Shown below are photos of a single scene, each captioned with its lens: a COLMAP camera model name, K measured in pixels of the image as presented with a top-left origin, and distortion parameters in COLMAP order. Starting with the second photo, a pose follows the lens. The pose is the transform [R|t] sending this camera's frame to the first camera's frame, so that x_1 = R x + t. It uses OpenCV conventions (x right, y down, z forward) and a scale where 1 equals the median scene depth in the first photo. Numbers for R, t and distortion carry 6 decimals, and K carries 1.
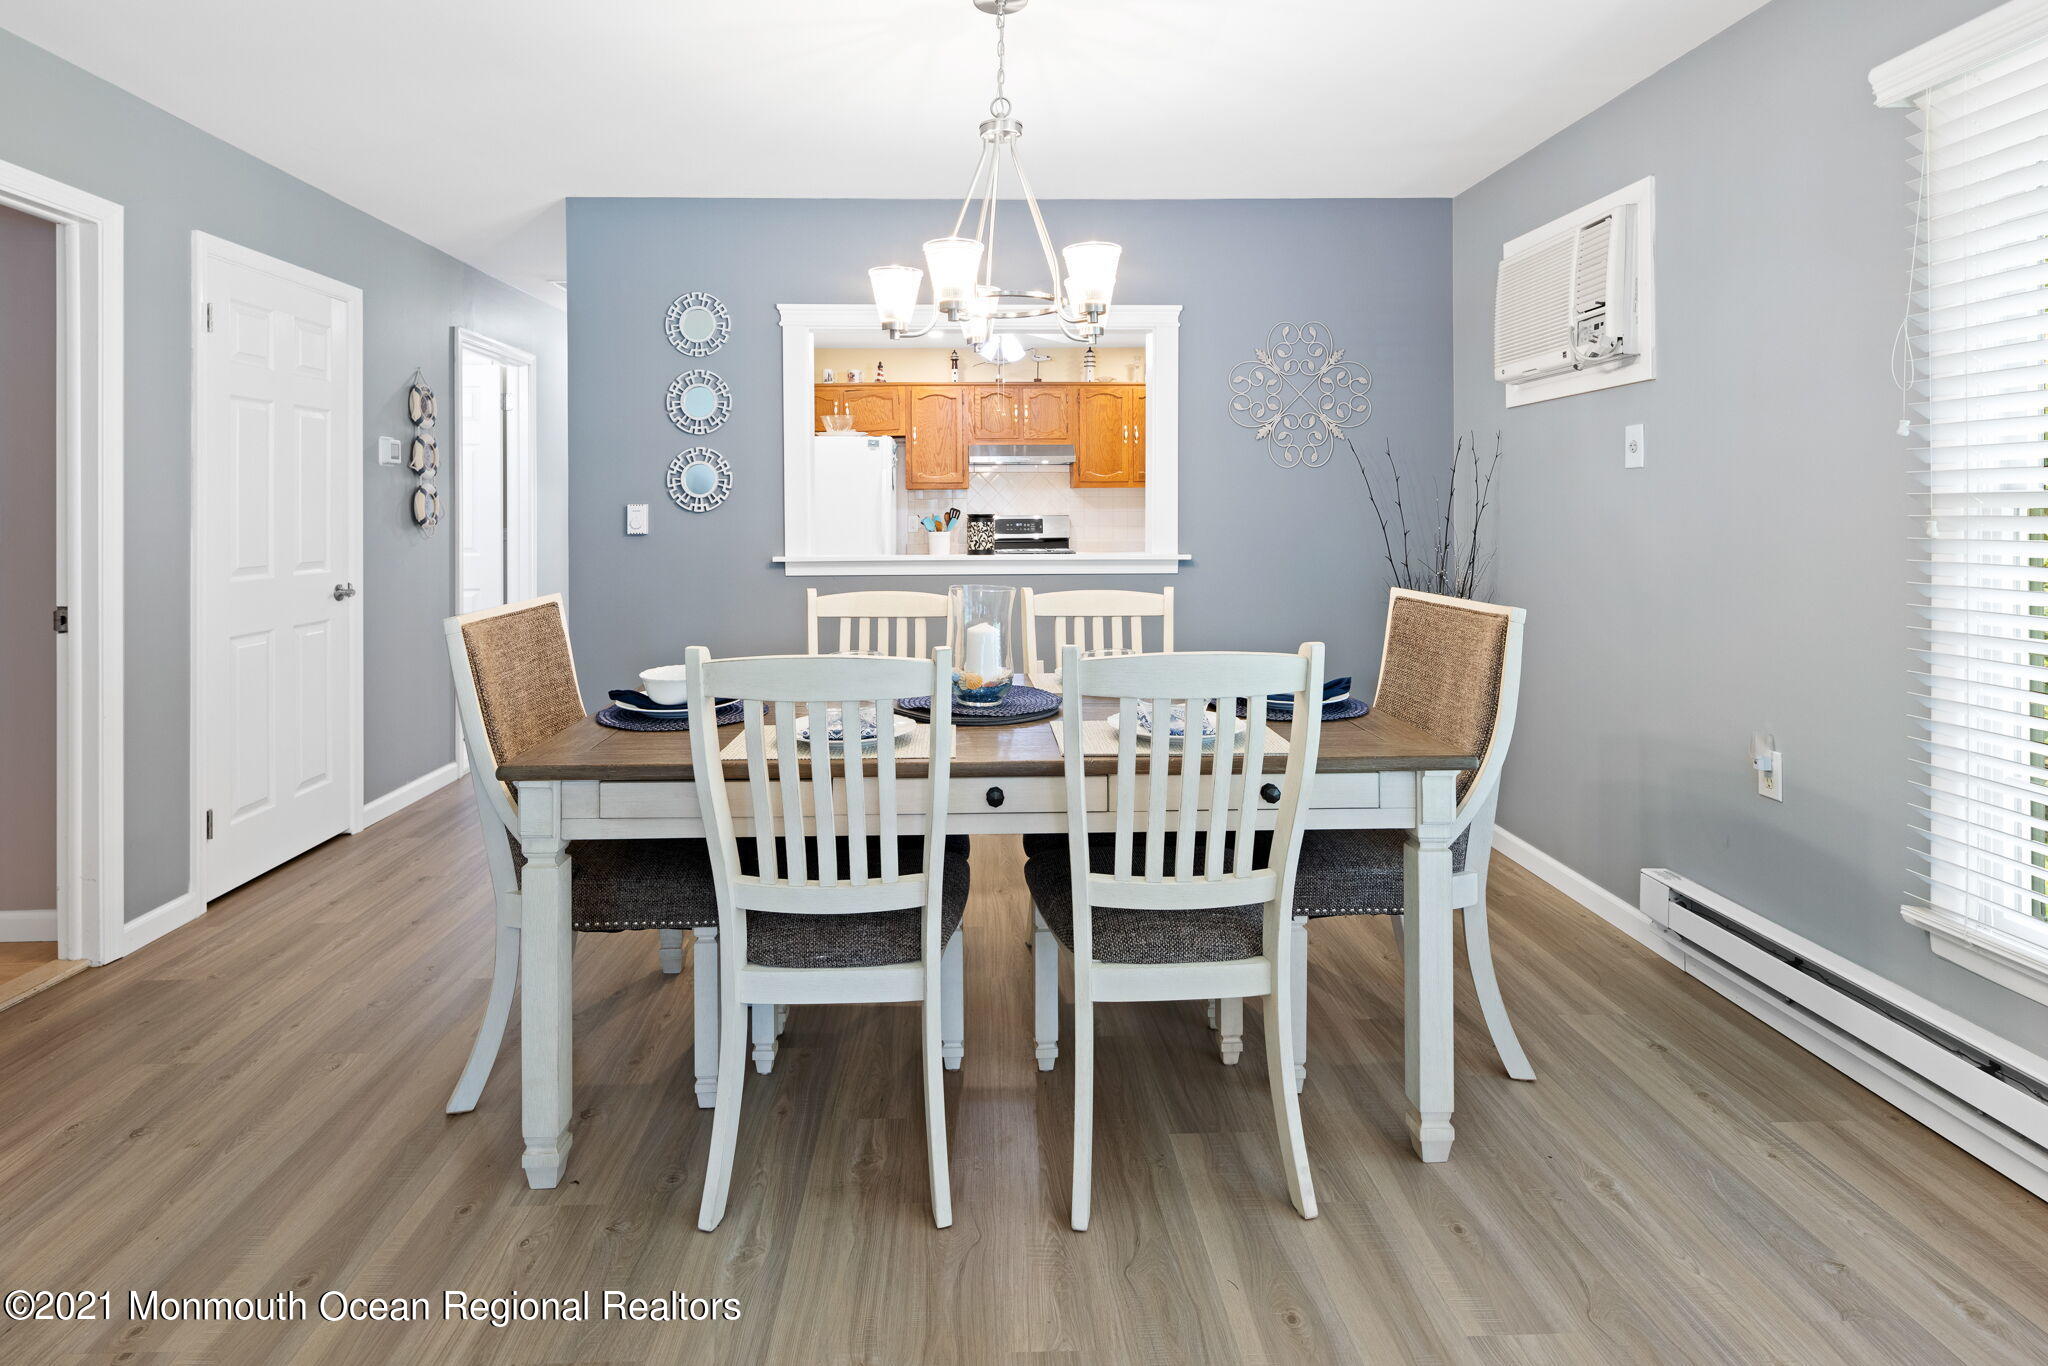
lens RADIAL K [[988.6, 0, 973.7], [0, 988.6, 504.6], [0, 0, 1]] dist [0.009236, -0.006730]
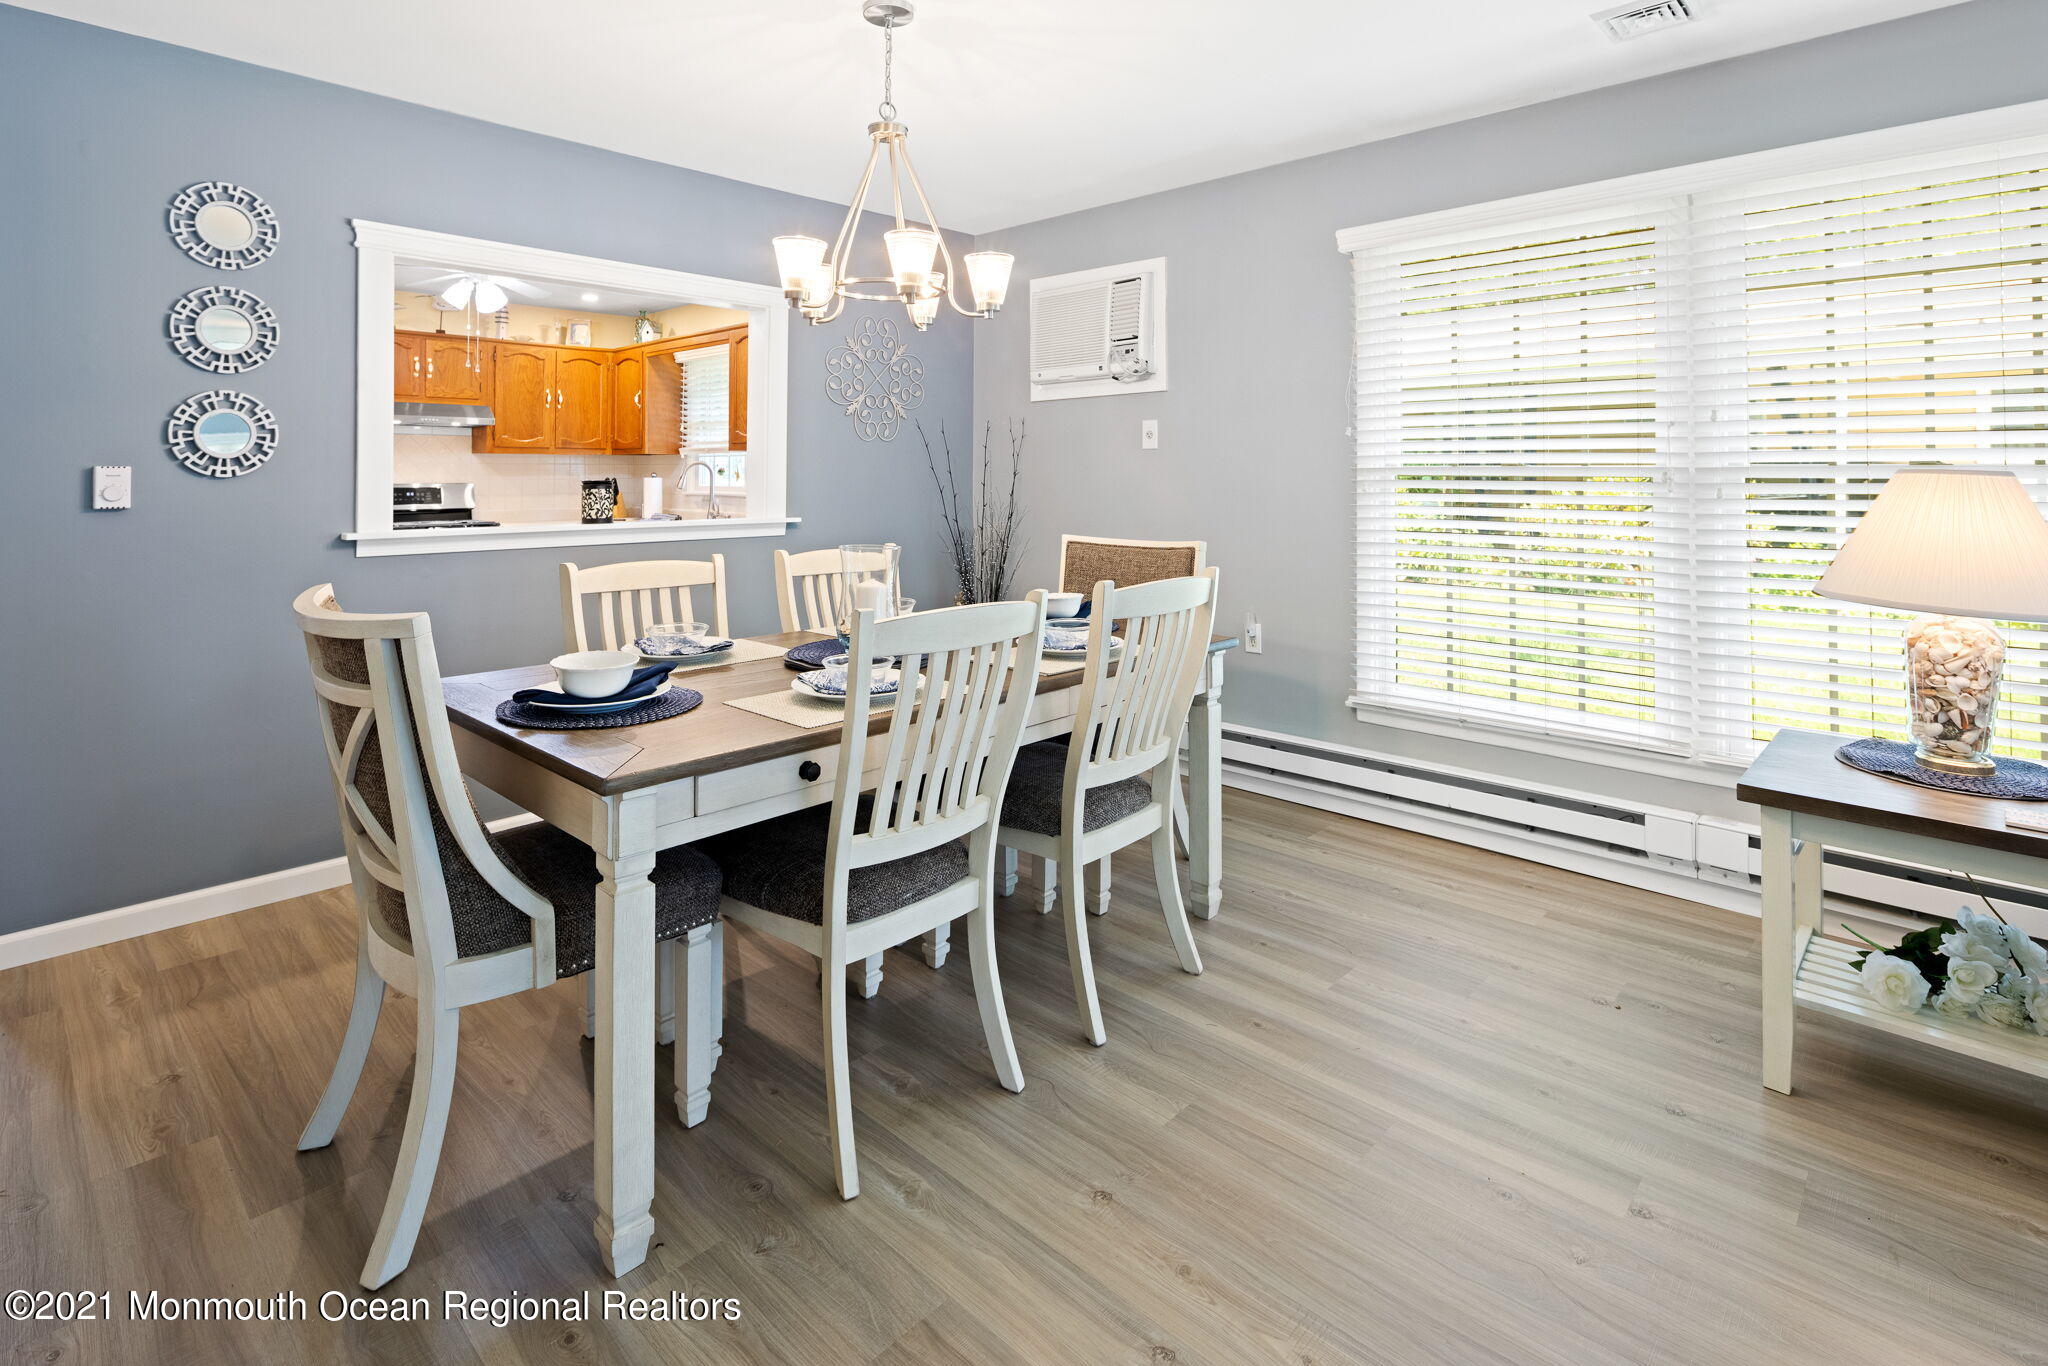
lens RADIAL K [[988.6, 0, 977.5], [0, 988.6, 449.1], [0, 0, 1]] dist [0.009236, -0.006730]
pose [[0.718142, 0.023333, 0.695506, -0.471512], [-0.005295, 0.999592, -0.028067, 0.005067], [-0.695877, 0.016473, 0.717972, 0.099691]]
